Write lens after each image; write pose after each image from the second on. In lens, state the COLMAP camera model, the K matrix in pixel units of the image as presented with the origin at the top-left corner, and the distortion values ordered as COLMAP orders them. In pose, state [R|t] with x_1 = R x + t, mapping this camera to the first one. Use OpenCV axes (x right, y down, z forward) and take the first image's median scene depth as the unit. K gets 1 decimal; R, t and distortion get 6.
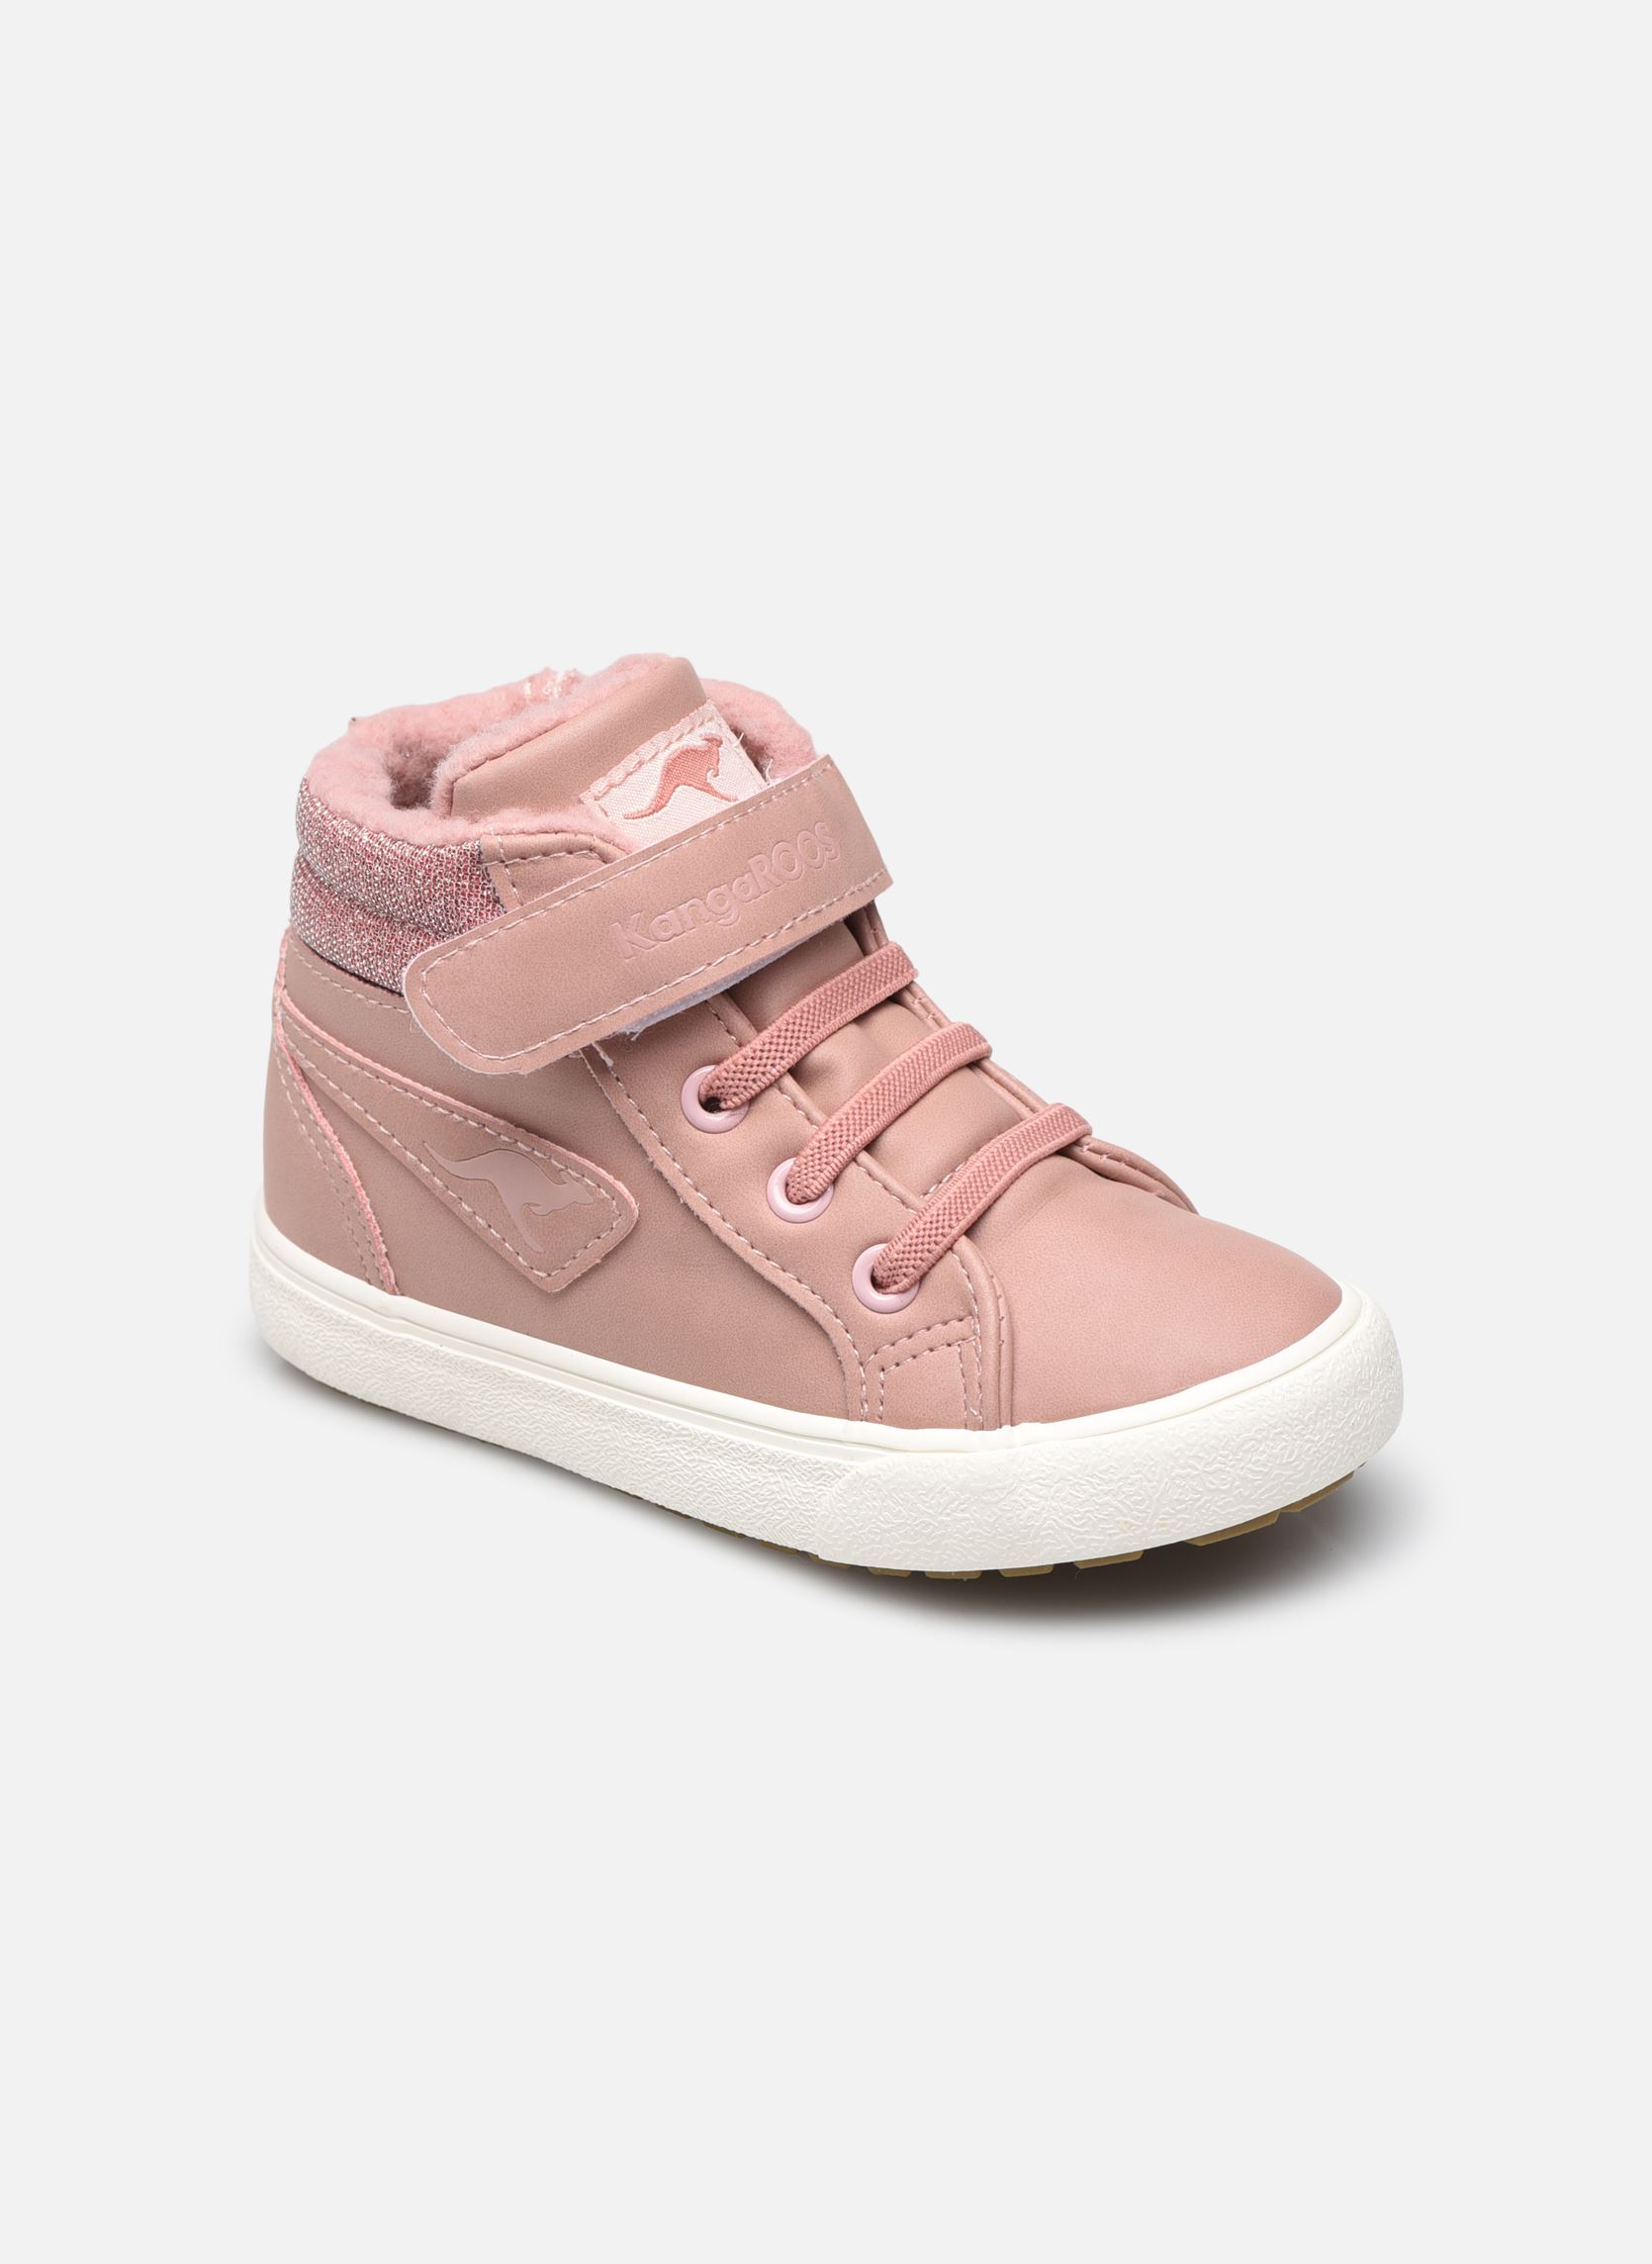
lens RADIAL K [[7354.7, 0, 826.7], [0, 7354.7, 1132.8], [0, 0, 1]] dist [0.057055, 0.000000]
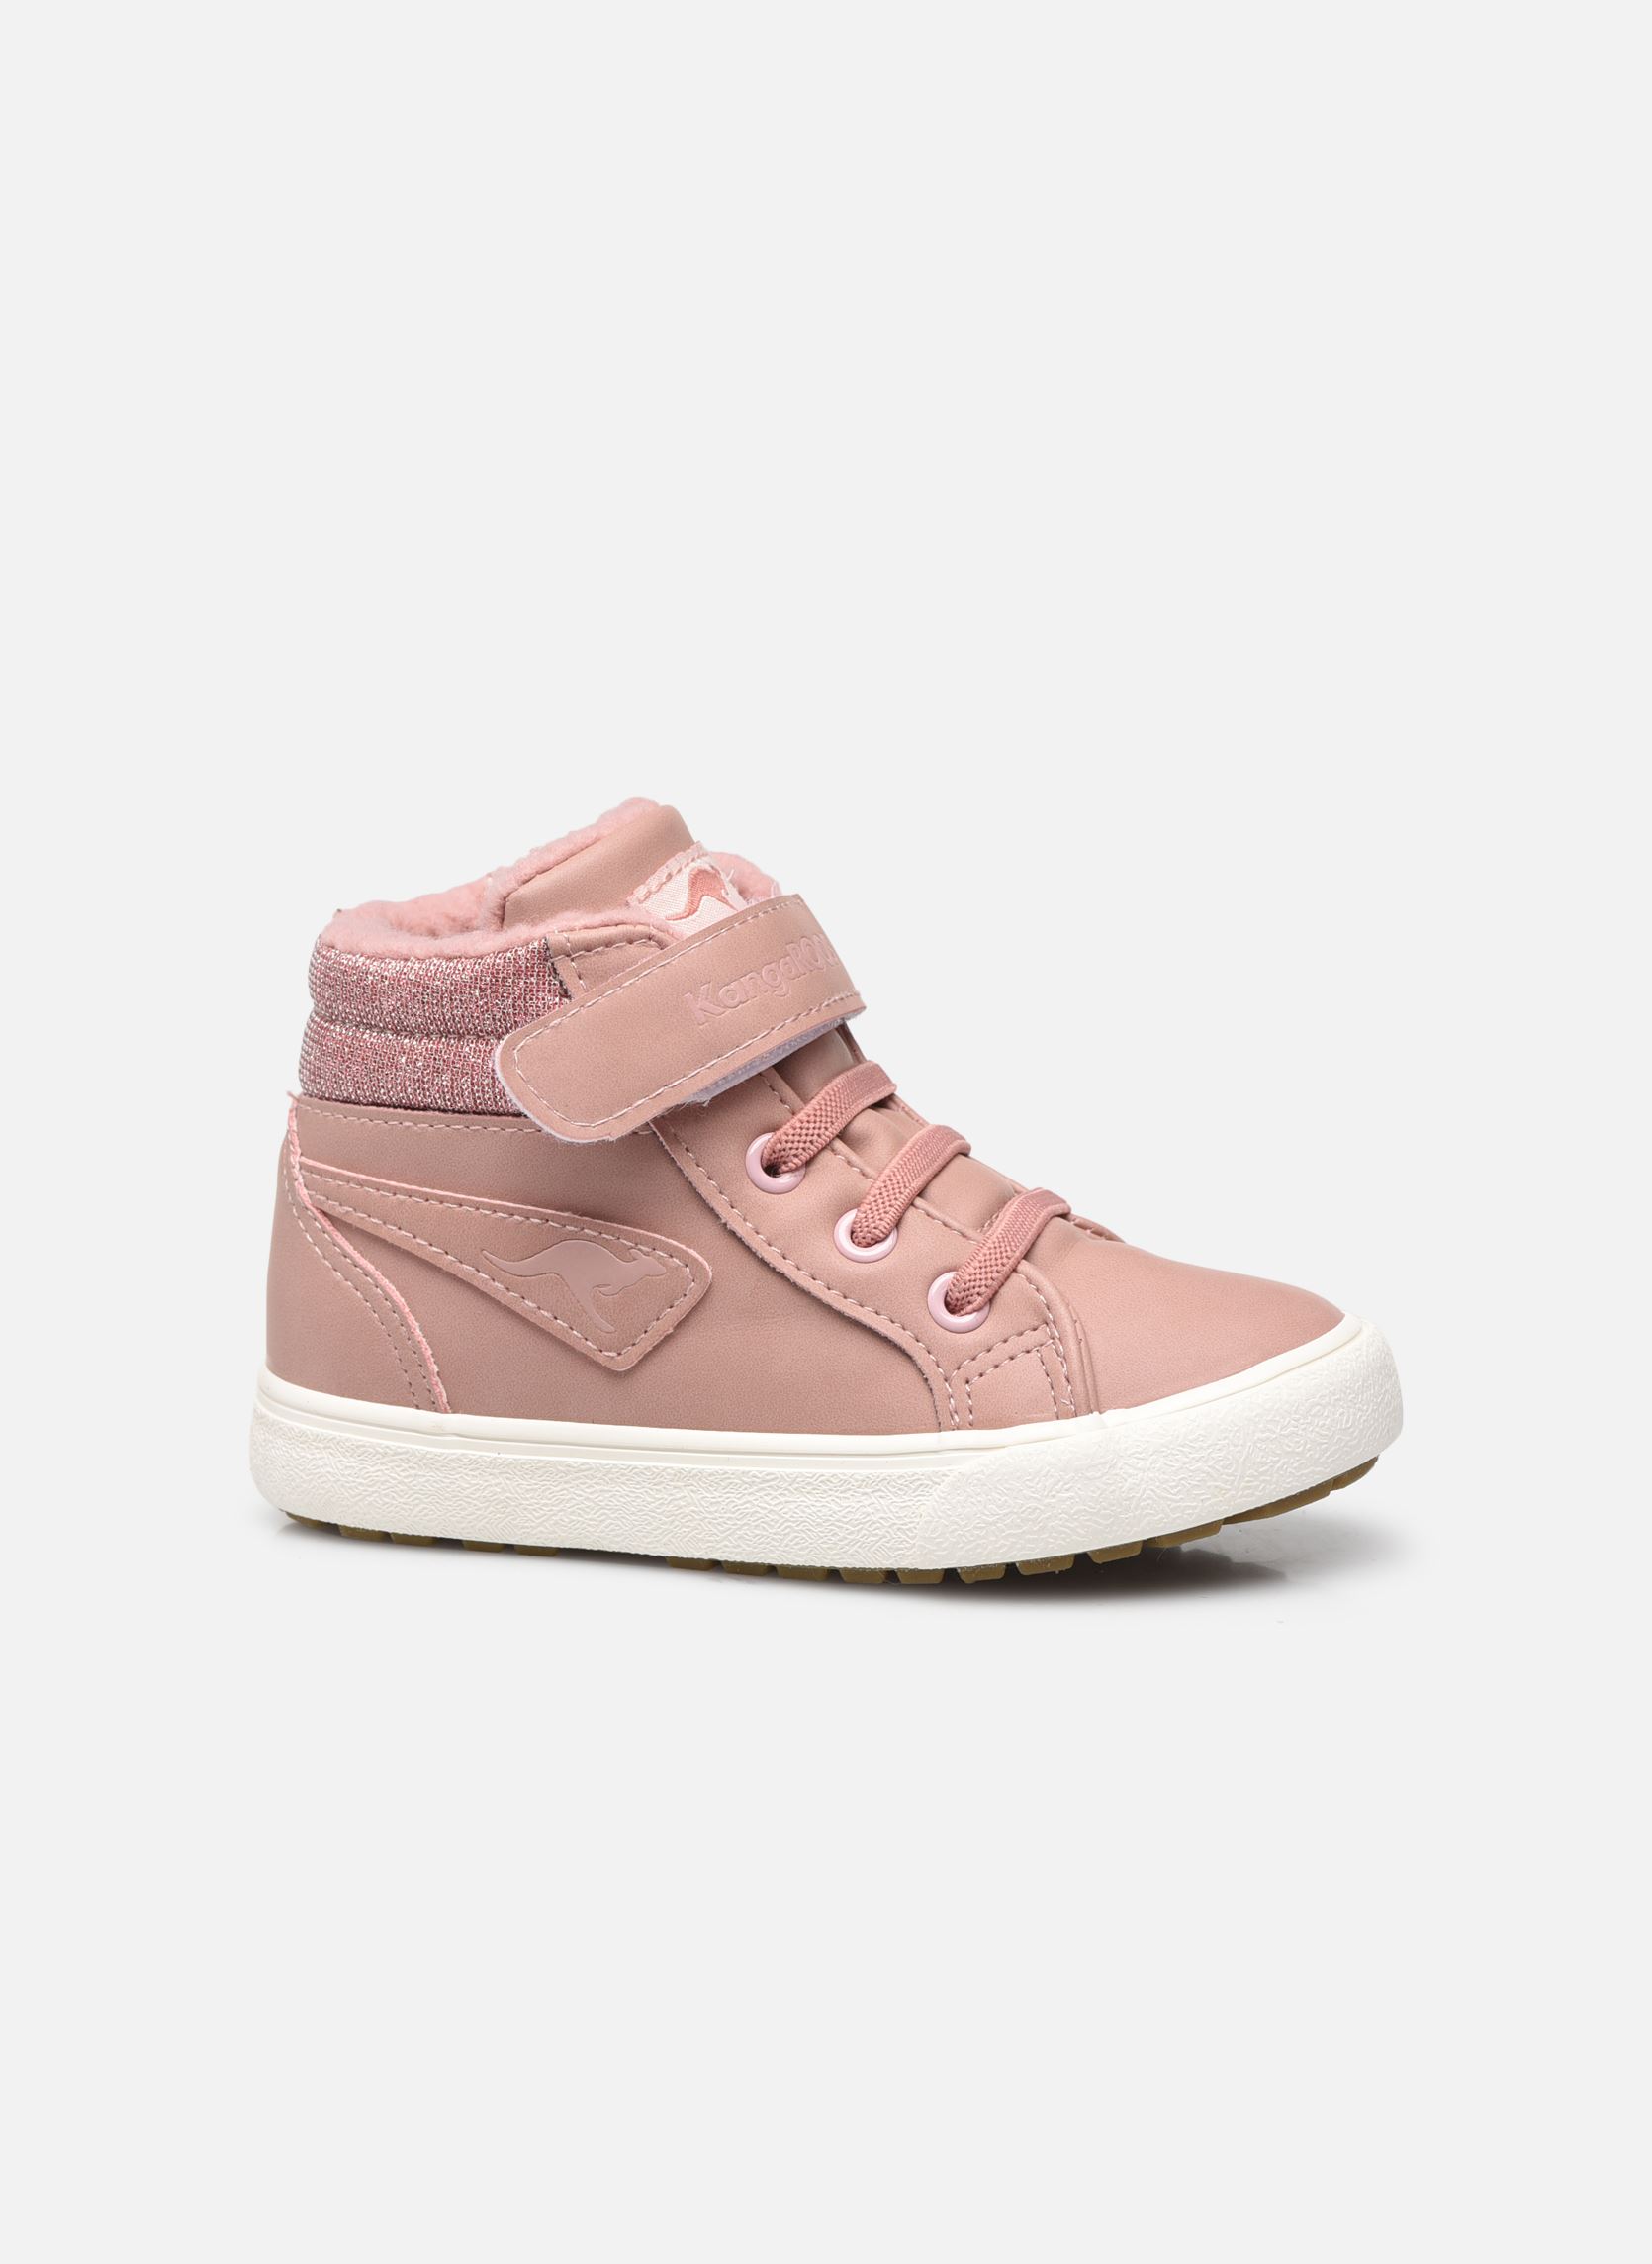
lens RADIAL K [[7354.7, 0, 824.9], [0, 7354.7, 1132.0], [0, 0, 1]] dist [0.057055, 0.000000]
pose [[0.965718, -0.050663, 0.254603, -0.284531], [0.110104, 0.968121, -0.224986, 0.236190], [-0.235088, 0.245306, 0.940510, -0.023864]]
